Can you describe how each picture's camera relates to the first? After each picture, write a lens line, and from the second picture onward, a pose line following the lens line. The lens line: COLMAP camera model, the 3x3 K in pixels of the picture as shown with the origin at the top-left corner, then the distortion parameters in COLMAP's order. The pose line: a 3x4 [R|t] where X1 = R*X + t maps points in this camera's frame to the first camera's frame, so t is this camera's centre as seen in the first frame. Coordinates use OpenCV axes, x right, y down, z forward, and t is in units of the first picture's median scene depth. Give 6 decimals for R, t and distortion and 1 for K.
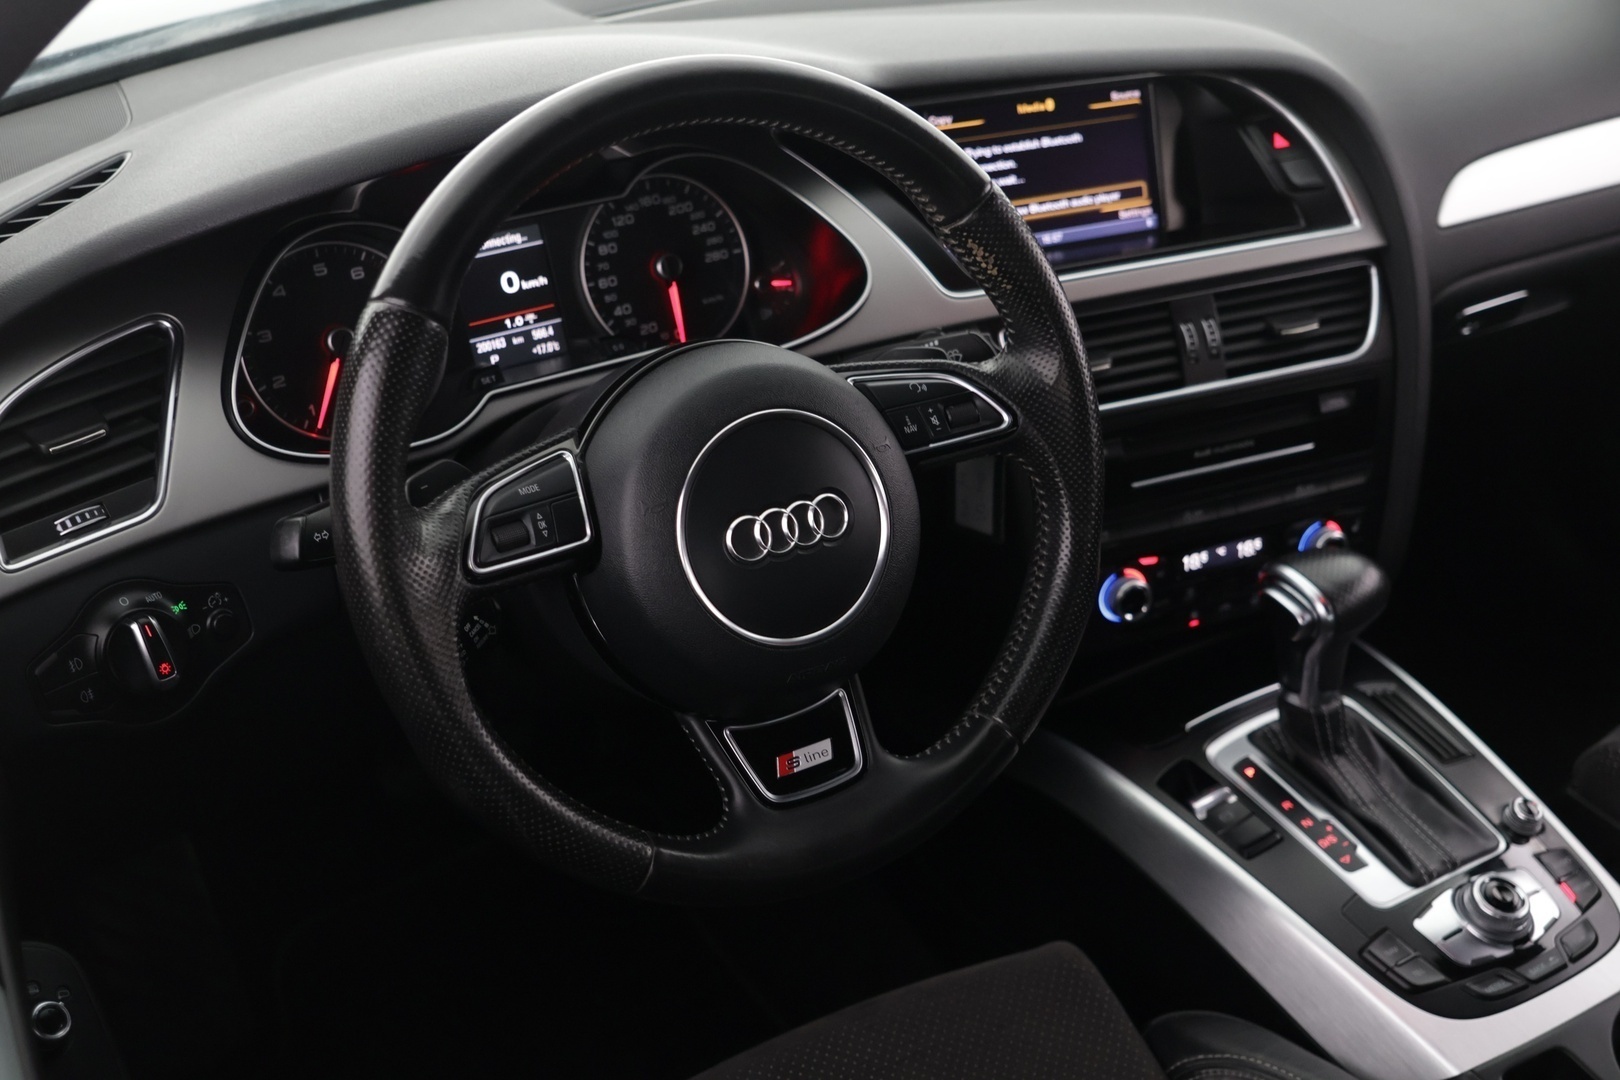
lens RADIAL K [[1879.9, 0, 811.6], [0, 1879.9, 526.3], [0, 0, 1]] dist [-0.000434, 0.000000]
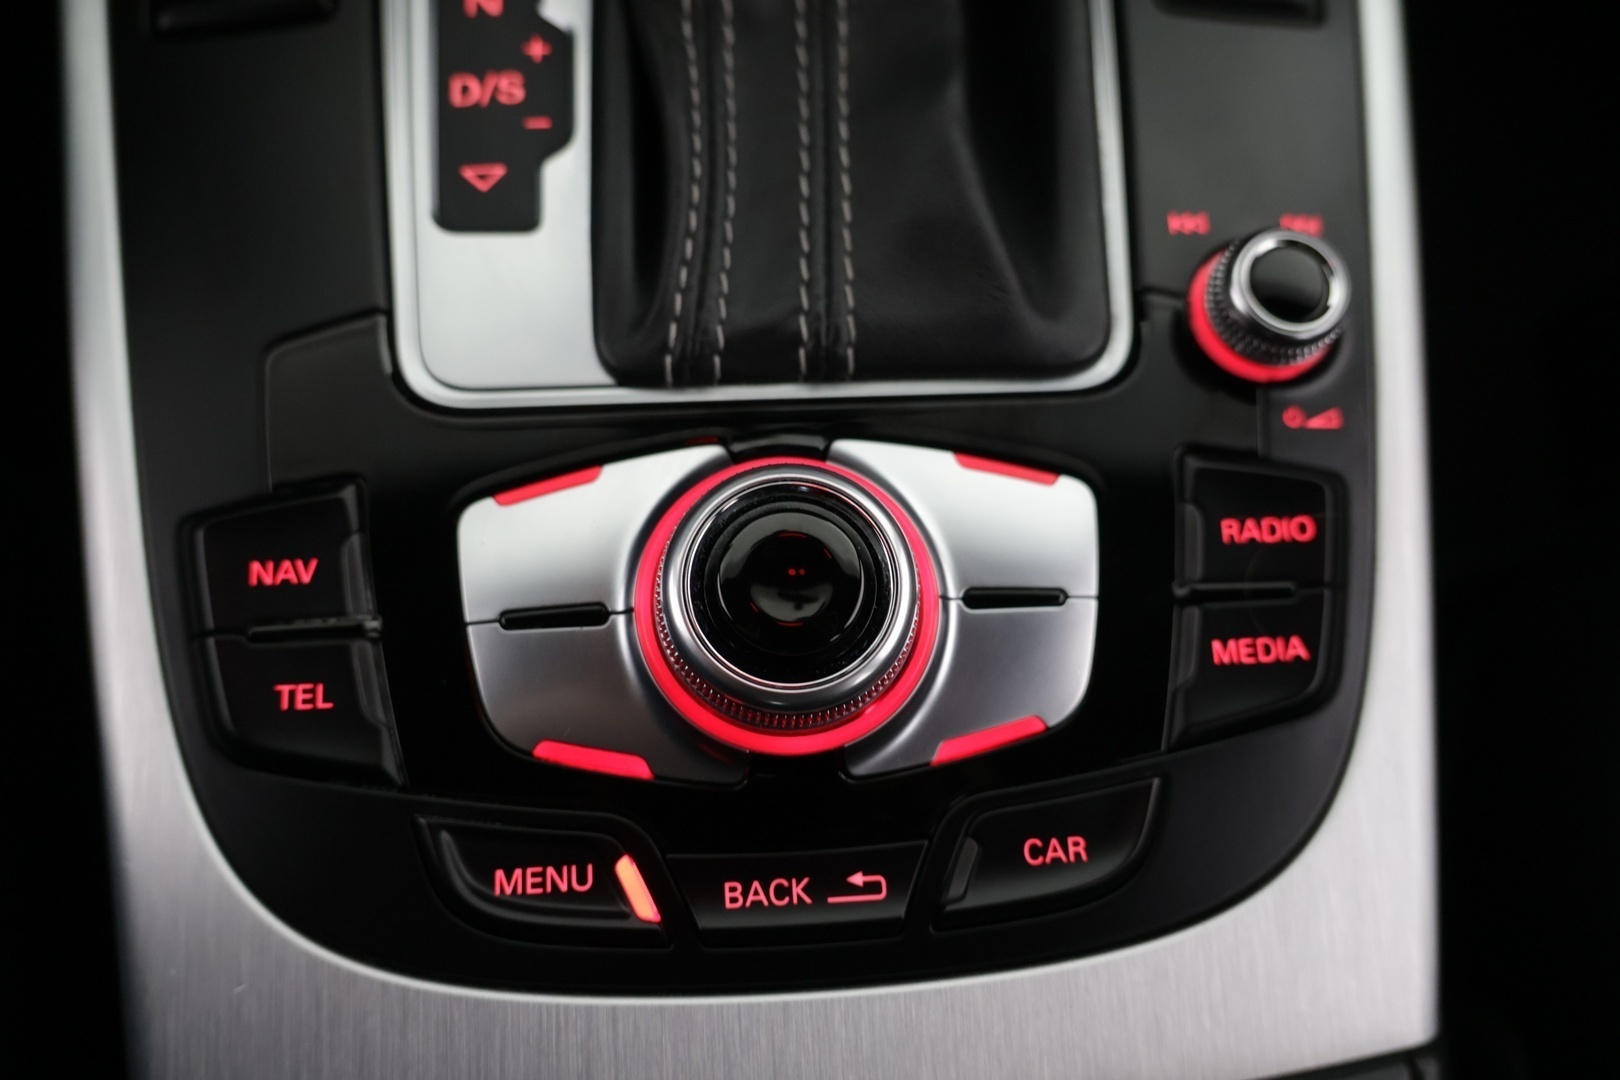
lens RADIAL K [[1384.5, 0, 808.7], [0, 1384.5, 532.8], [0, 0, 1]] dist [-0.034830, 0.038932]
pose [[0.880567, 0.441886, -0.171283, 0.382239], [-0.270198, 0.765028, 0.584573, 0.088899], [0.389351, -0.468475, 0.793055, 0.840284]]
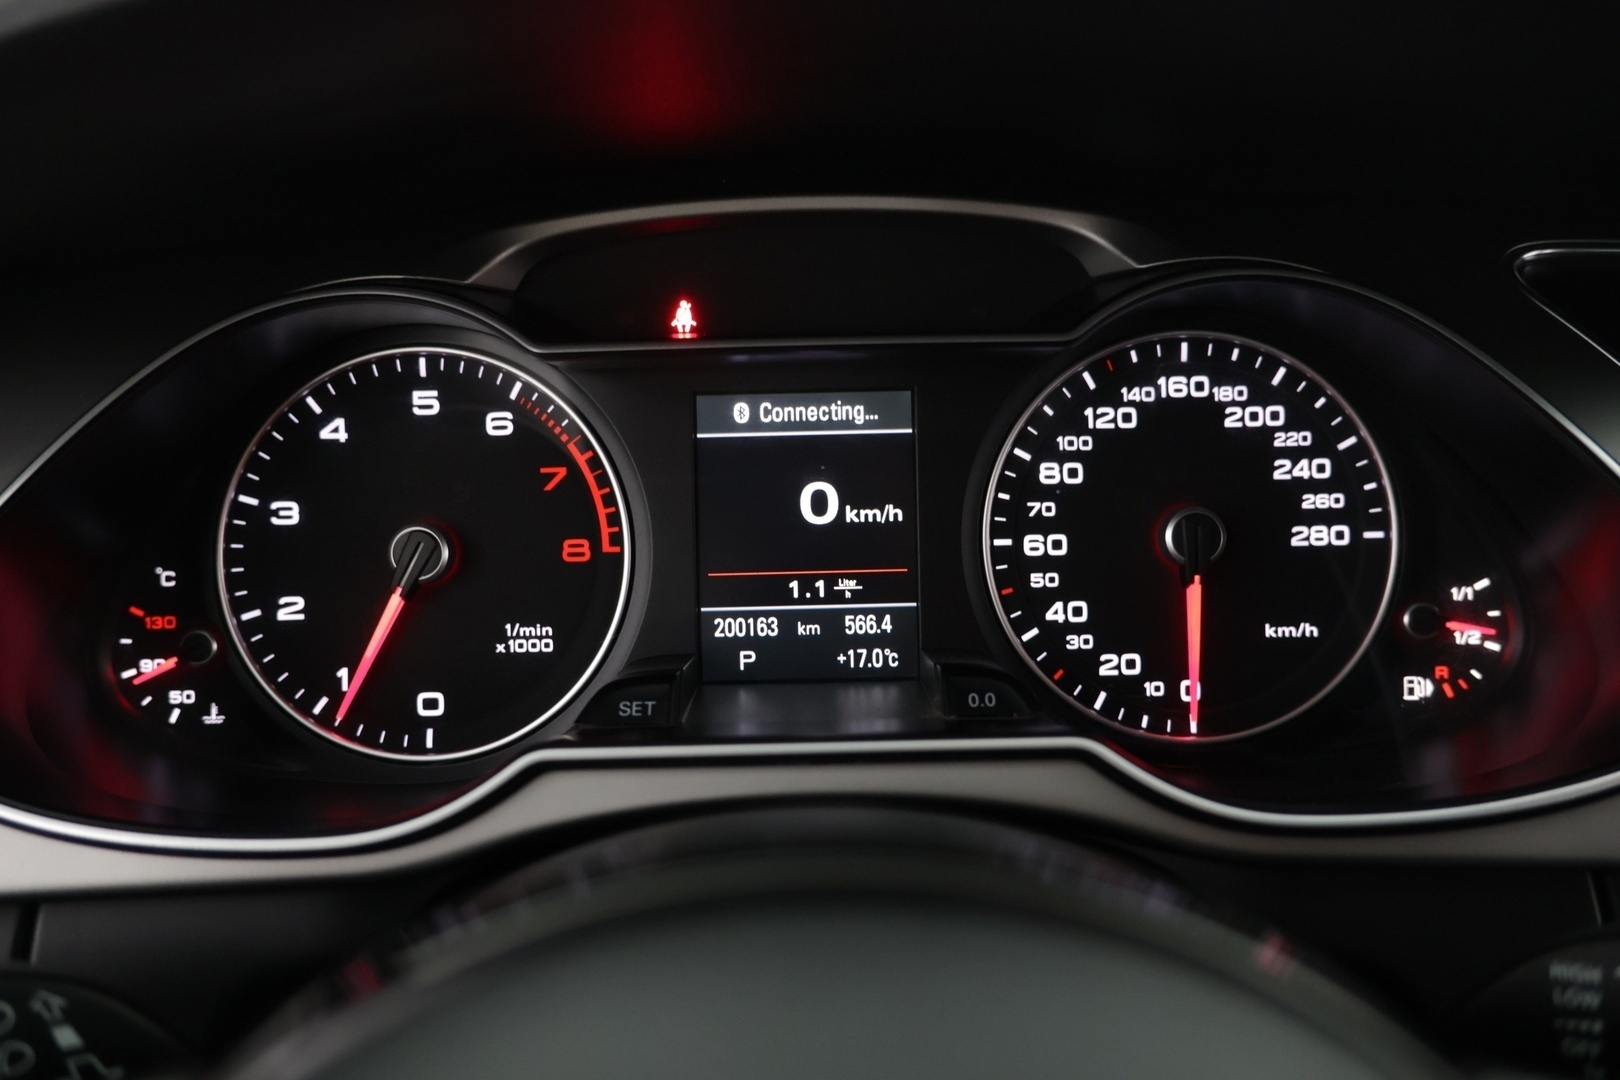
lens RADIAL K [[1384.5, 0, 810.5], [0, 1384.5, 532.0], [0, 0, 1]] dist [-0.034830, 0.038932]
pose [[0.854272, 0.181829, -0.486989, 0.004247], [-0.244808, 0.967161, -0.068326, -0.096564], [0.458573, 0.177587, 0.870732, 0.686146]]
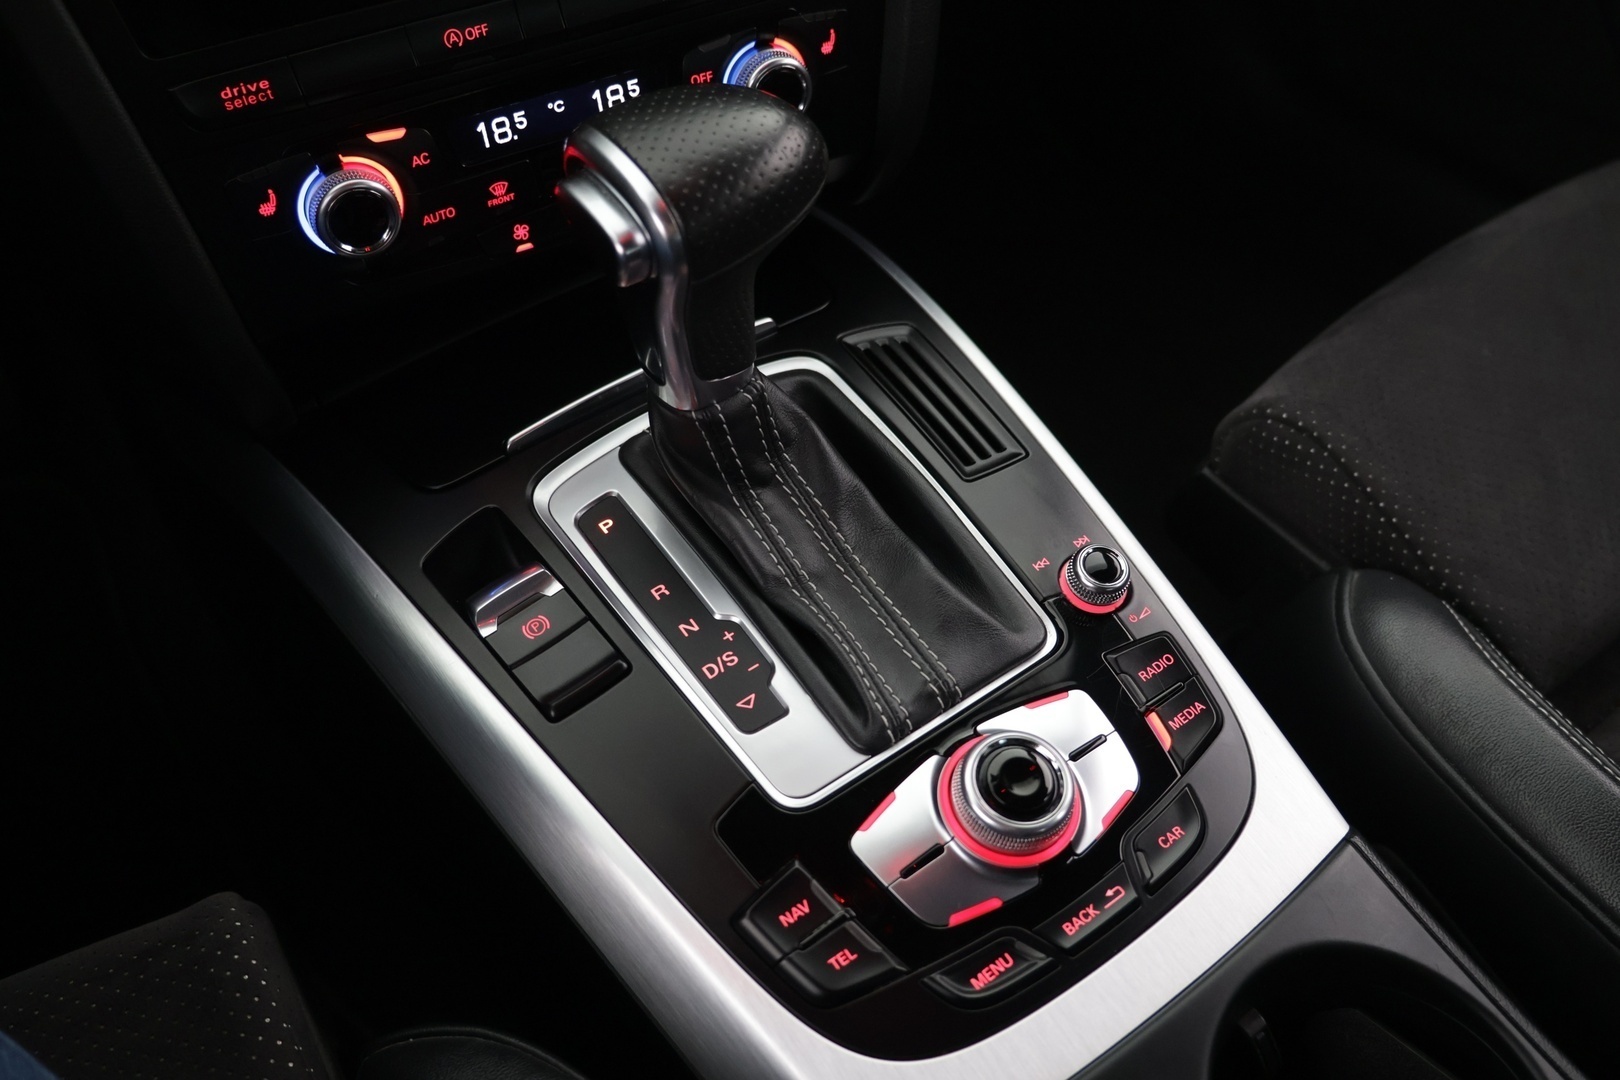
lens RADIAL K [[1386.1, 0, 804.0], [0, 1386.1, 545.9], [0, 0, 1]] dist [-0.028764, 0.028287]
pose [[0.997106, -0.070385, 0.028740, 0.292660], [0.058205, 0.949917, 0.307035, 0.016756], [-0.048911, -0.304474, 0.951264, 0.643285]]
